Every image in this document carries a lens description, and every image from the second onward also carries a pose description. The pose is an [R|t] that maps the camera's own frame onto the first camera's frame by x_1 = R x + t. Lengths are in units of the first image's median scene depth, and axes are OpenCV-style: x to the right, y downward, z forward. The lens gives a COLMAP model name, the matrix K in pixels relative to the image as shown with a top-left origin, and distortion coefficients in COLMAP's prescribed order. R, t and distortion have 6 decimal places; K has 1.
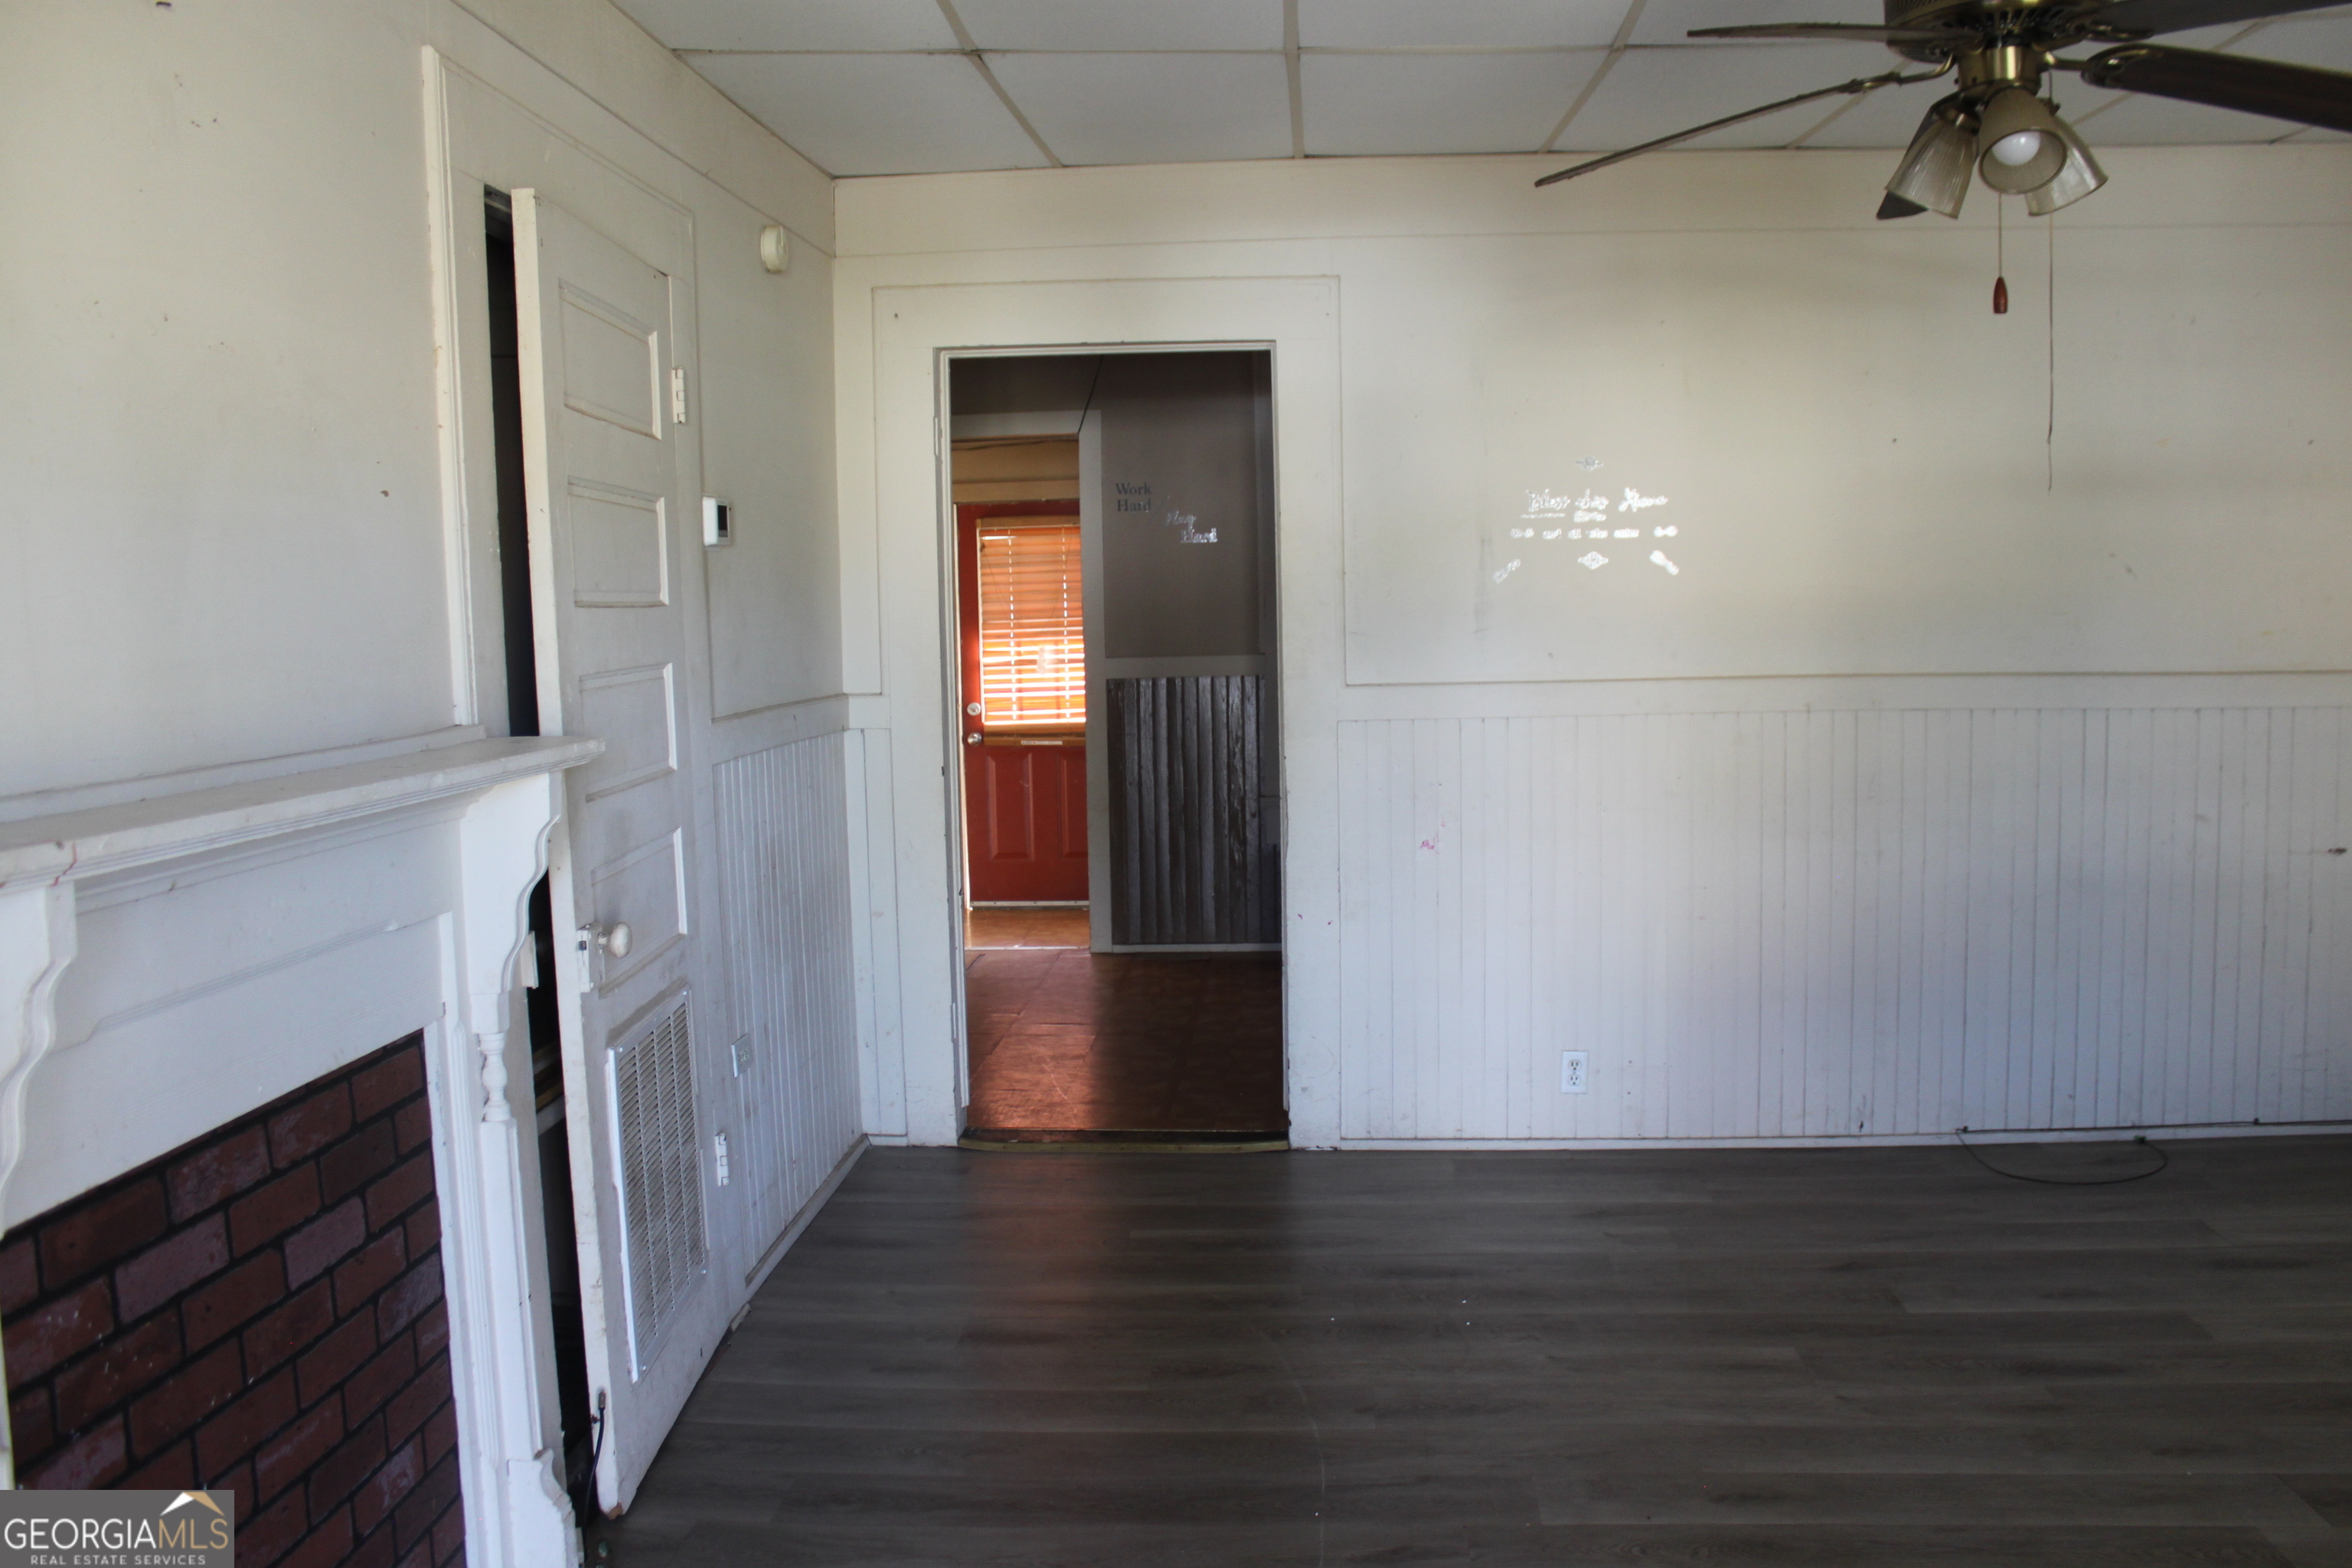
lens RADIAL K [[1964.7, 0, 1186.1], [0, 1964.7, 789.7], [0, 0, 1]] dist [-0.167686, 0.133318]
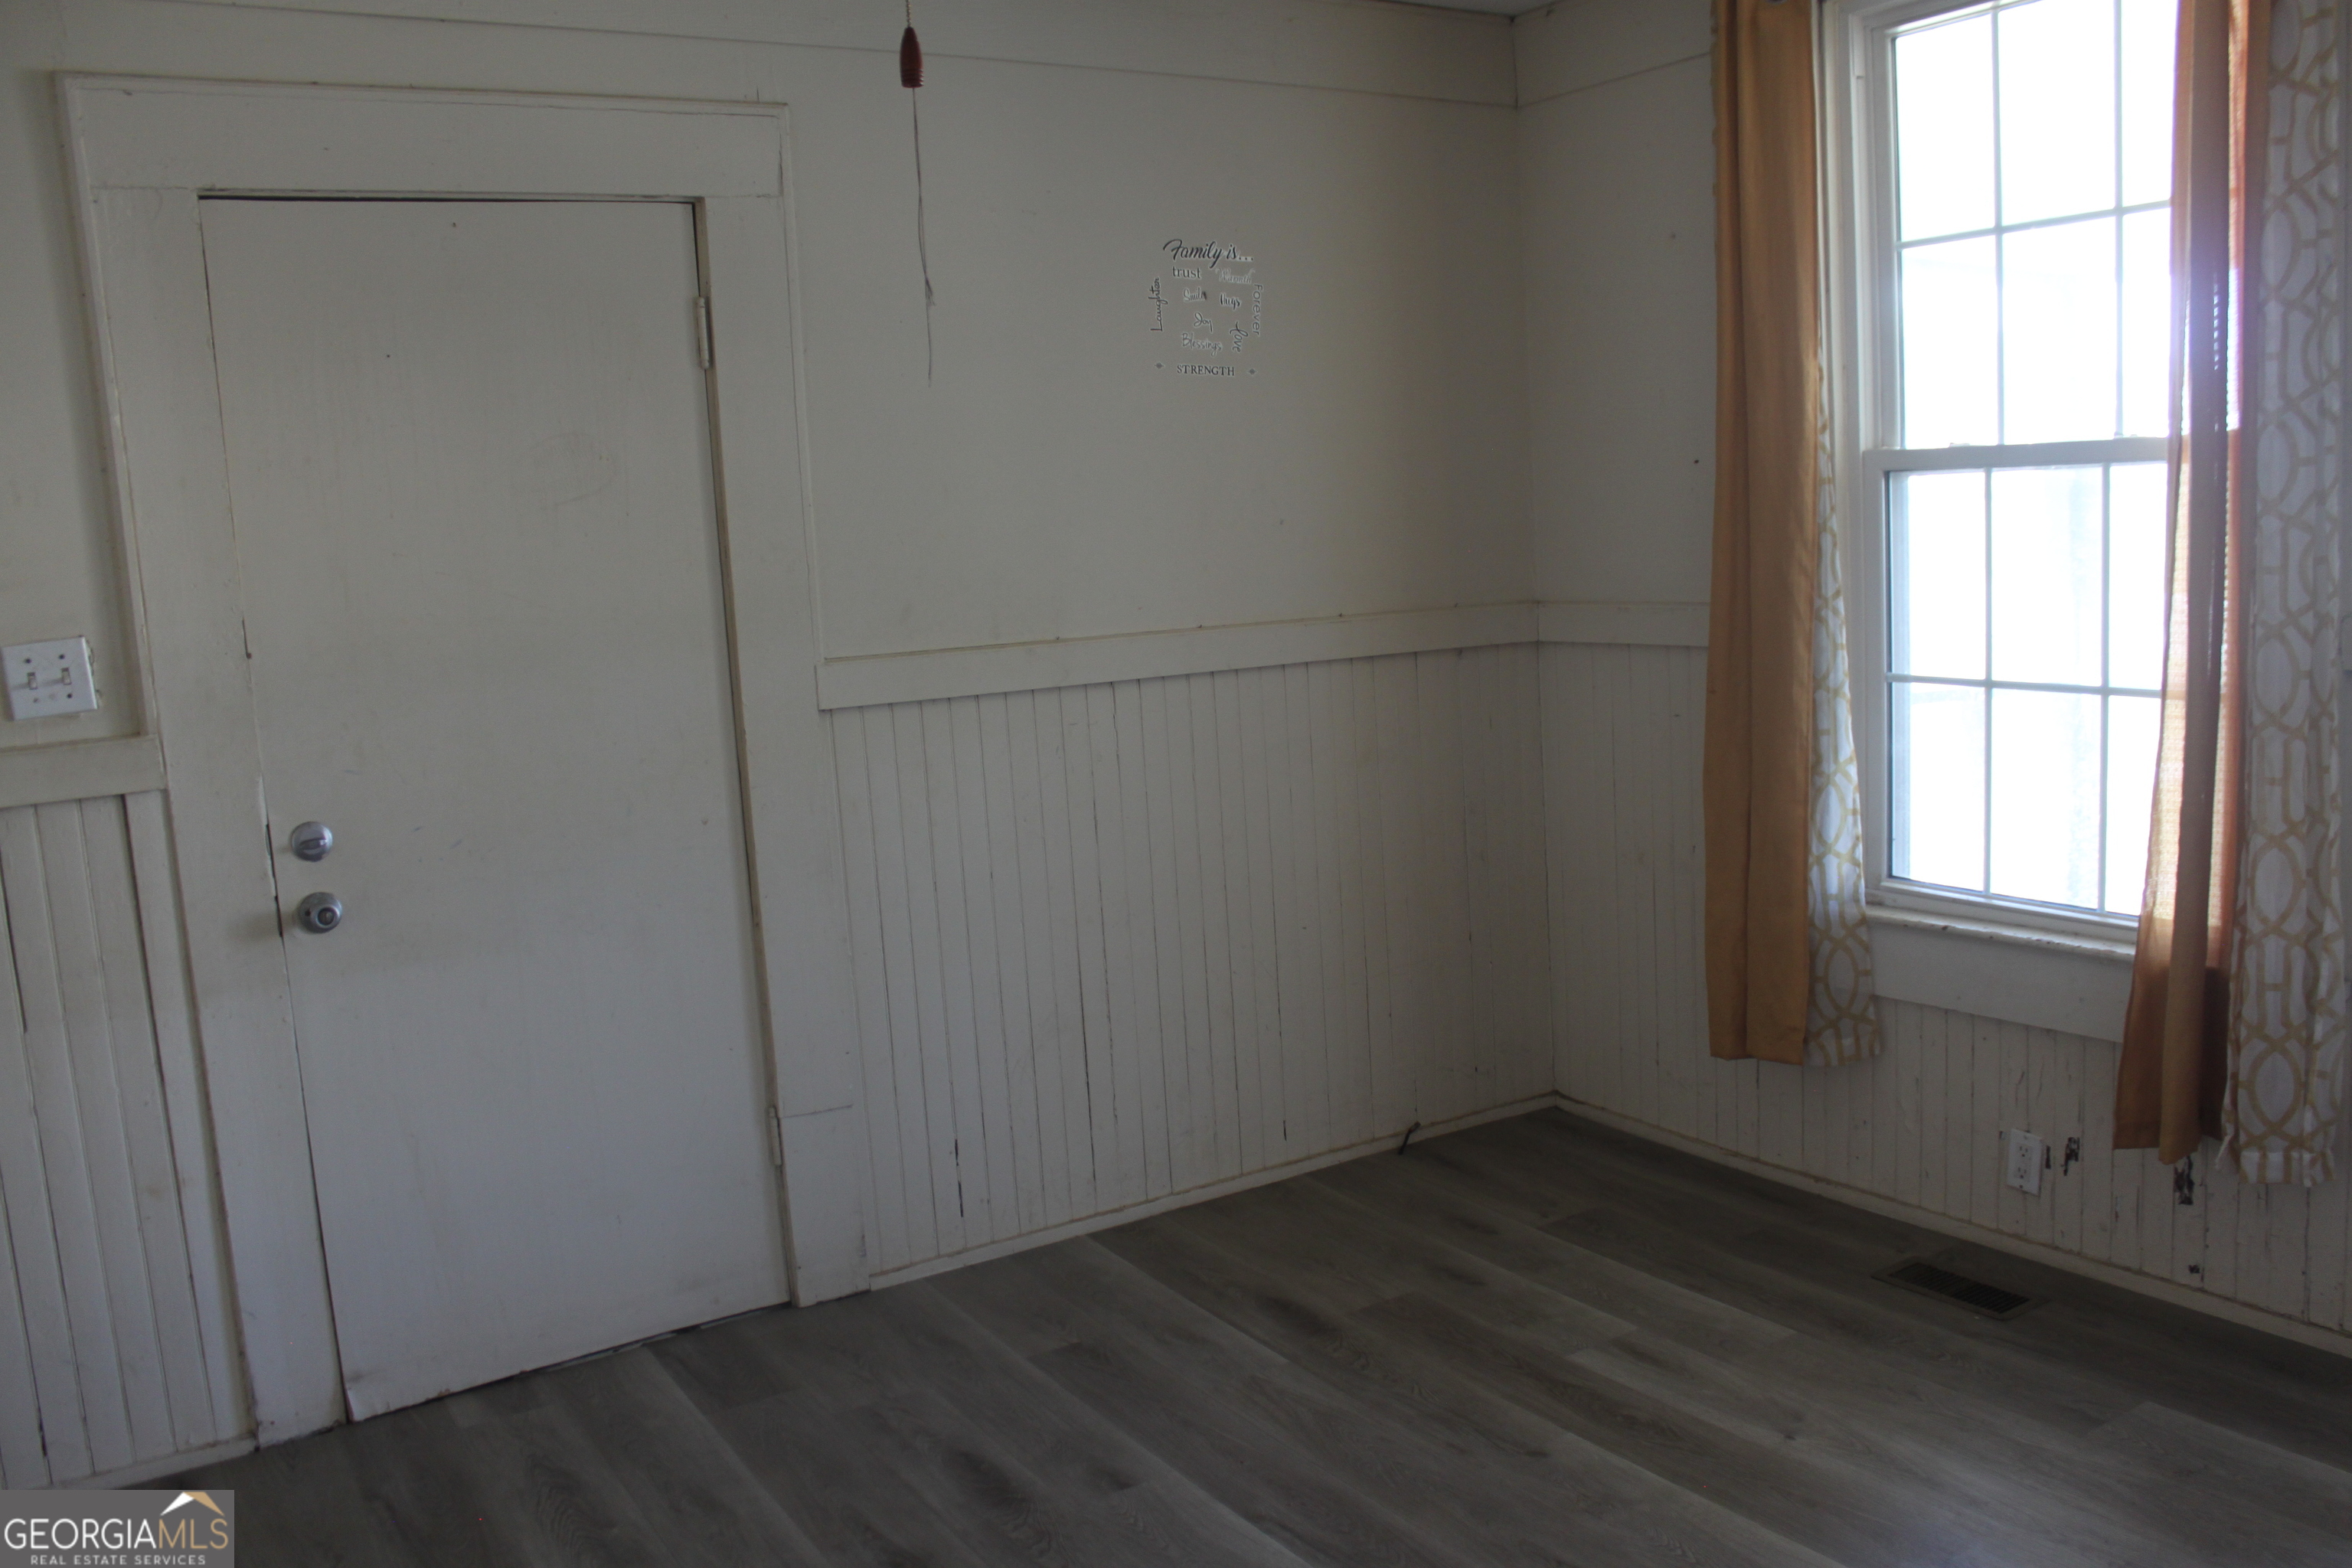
lens RADIAL K [[1964.7, 0, 1172.7], [0, 1964.7, 778.3], [0, 0, 1]] dist [-0.167686, 0.133318]
pose [[-0.600403, -0.048658, 0.798216, -0.066493], [0.147534, 0.974274, 0.170363, -0.062360], [-0.785971, 0.220051, -0.577778, 0.664913]]
